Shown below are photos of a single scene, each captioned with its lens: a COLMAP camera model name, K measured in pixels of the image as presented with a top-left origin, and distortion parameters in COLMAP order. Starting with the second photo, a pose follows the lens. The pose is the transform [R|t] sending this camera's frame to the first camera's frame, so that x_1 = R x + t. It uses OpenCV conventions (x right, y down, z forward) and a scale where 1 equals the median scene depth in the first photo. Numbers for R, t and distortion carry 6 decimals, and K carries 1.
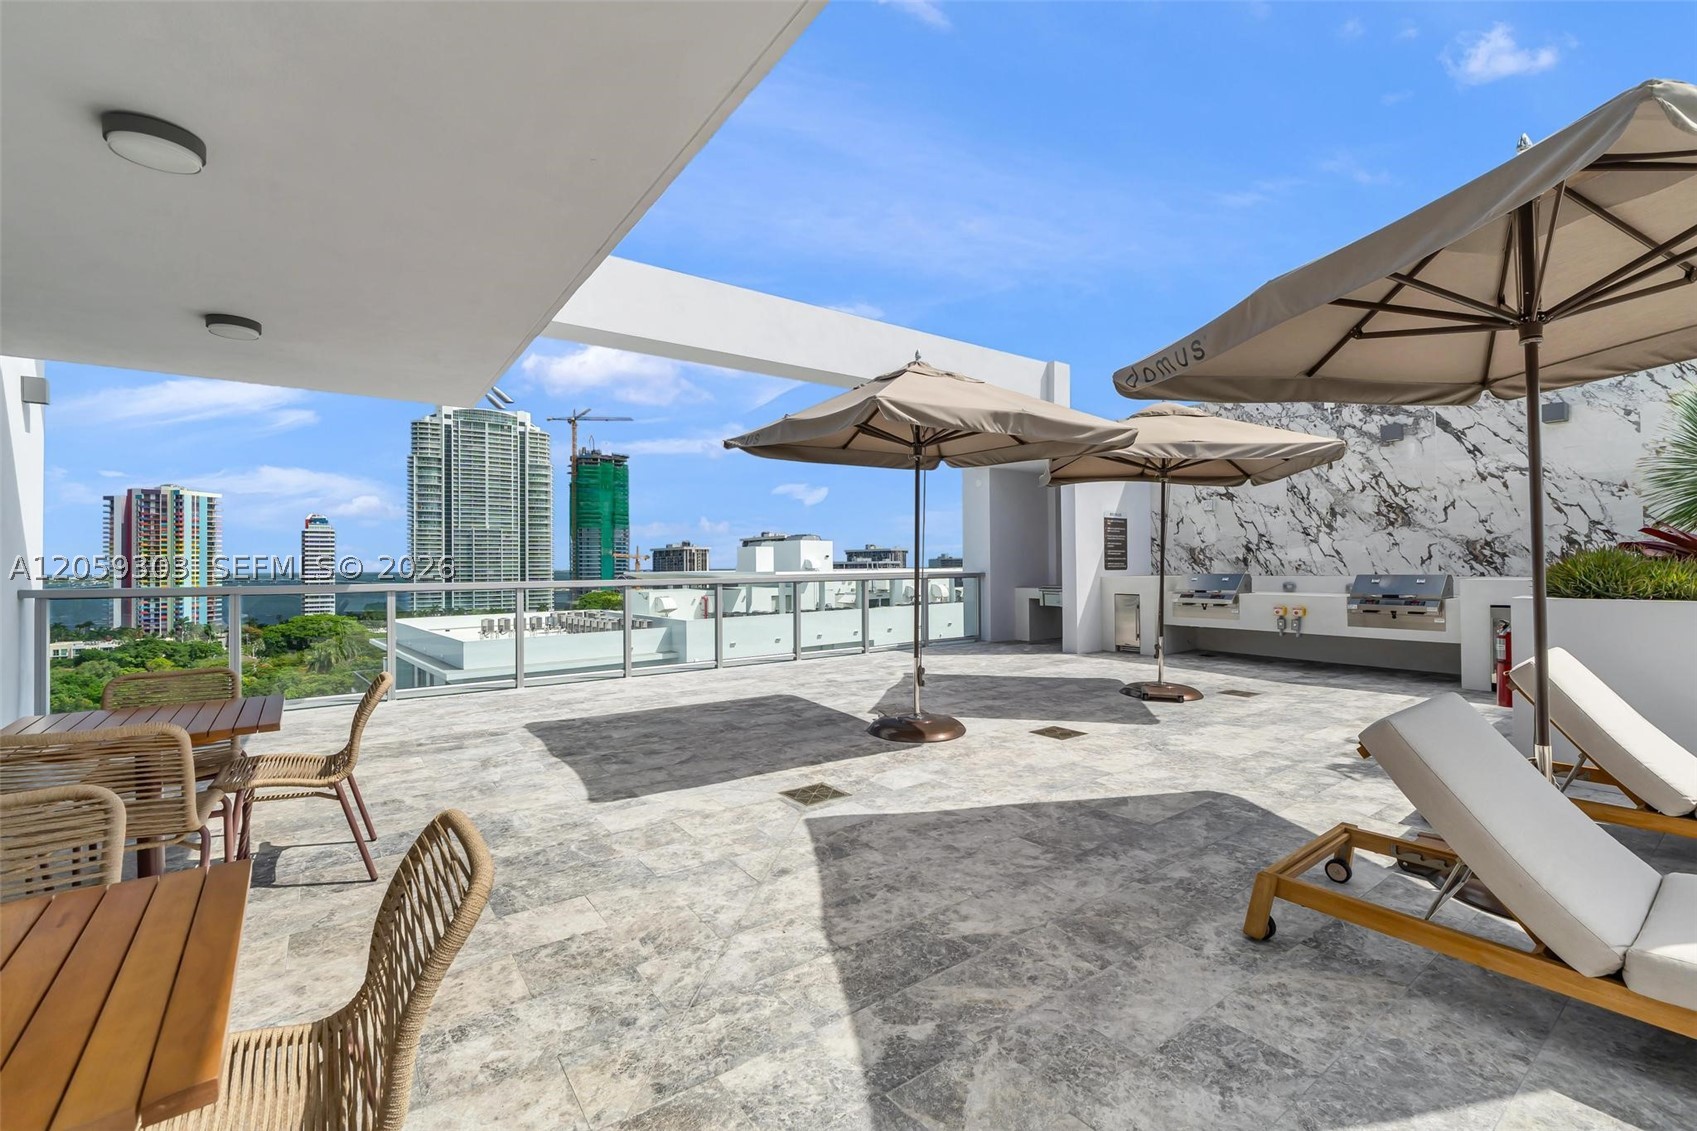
lens RADIAL K [[727.4, 0, 855.3], [0, 727.4, 591.3], [0, 0, 1]] dist [0.004761, -0.000083]
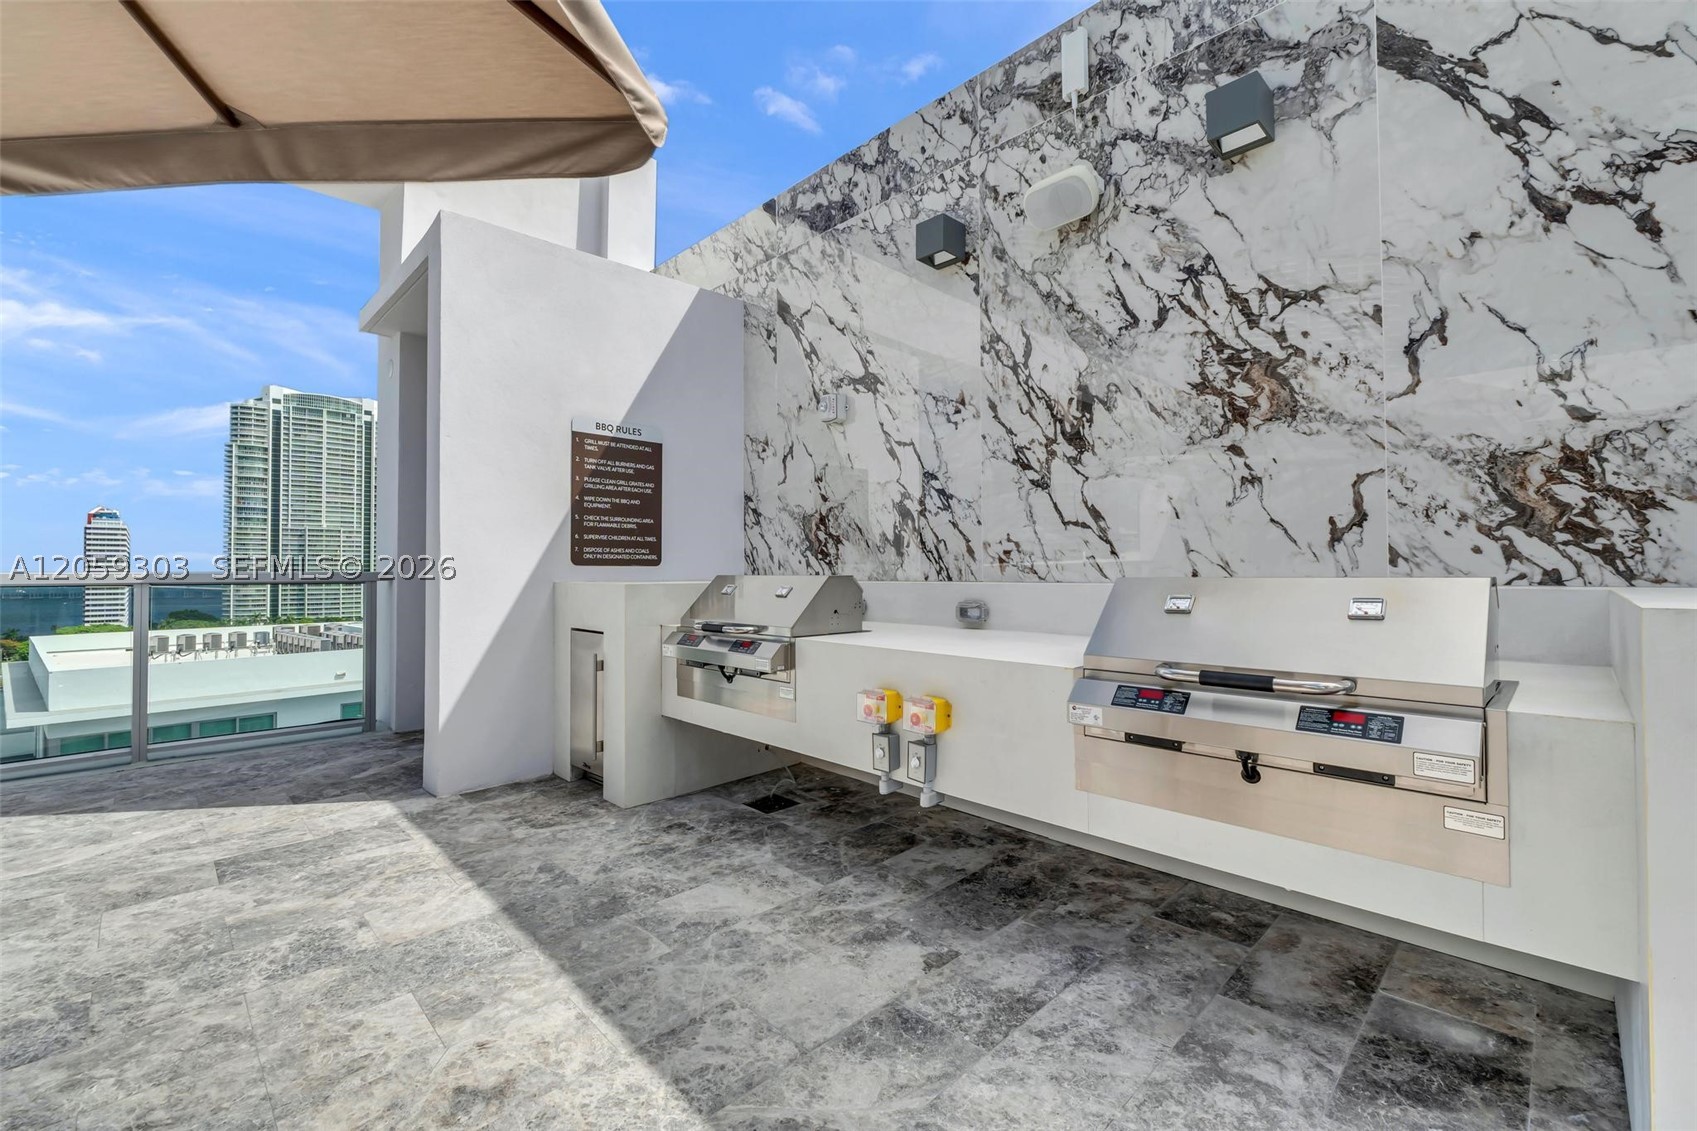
lens RADIAL K [[727.4, 0, 855.3], [0, 727.4, 591.3], [0, 0, 1]] dist [0.004761, -0.000083]
pose [[0.989436, 0.001942, 0.144958, 0.515825], [-0.000720, 0.999964, -0.008482, -0.014434], [-0.144970, 0.008288, 0.989401, 0.699980]]
